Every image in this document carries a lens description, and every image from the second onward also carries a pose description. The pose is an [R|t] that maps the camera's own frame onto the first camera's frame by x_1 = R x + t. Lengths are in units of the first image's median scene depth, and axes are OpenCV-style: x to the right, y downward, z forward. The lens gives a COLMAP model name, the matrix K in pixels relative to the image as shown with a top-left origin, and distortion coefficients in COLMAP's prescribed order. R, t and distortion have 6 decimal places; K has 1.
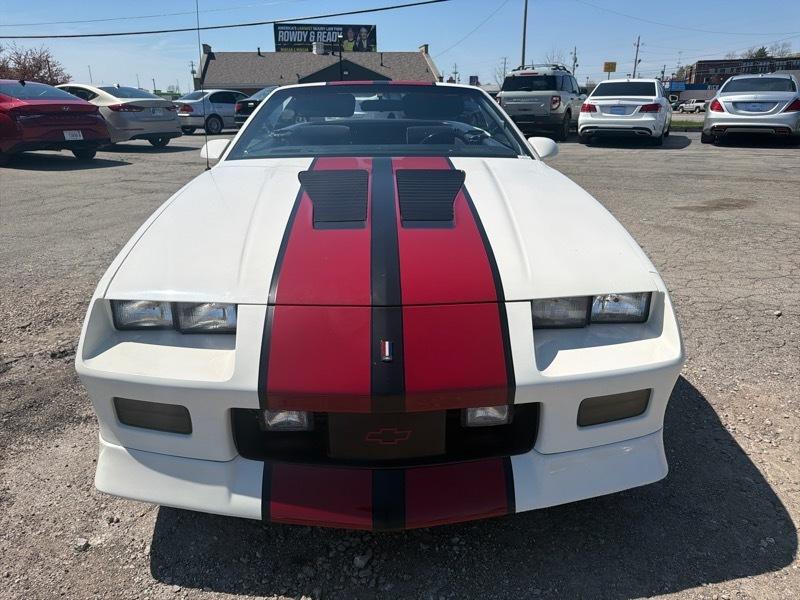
lens RADIAL K [[565.9, 0, 398.1], [0, 565.9, 300.2], [0, 0, 1]] dist [0.035805, -0.038872]
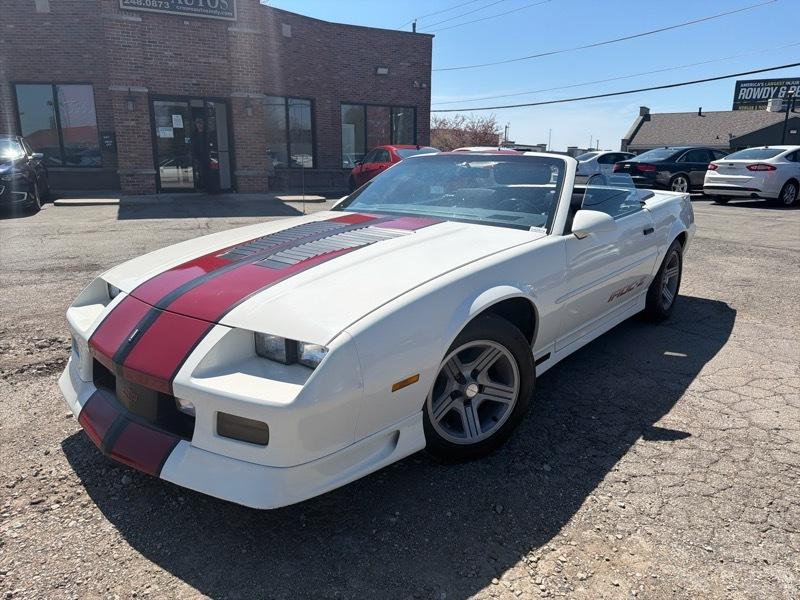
lens RADIAL K [[565.9, 0, 400.4], [0, 565.9, 300.7], [0, 0, 1]] dist [0.035805, -0.038872]
pose [[0.748746, 0.173938, -0.639629, 1.226354], [-0.233648, 0.972279, -0.009110, -0.125075], [0.620313, 0.156269, 0.768630, 0.241728]]
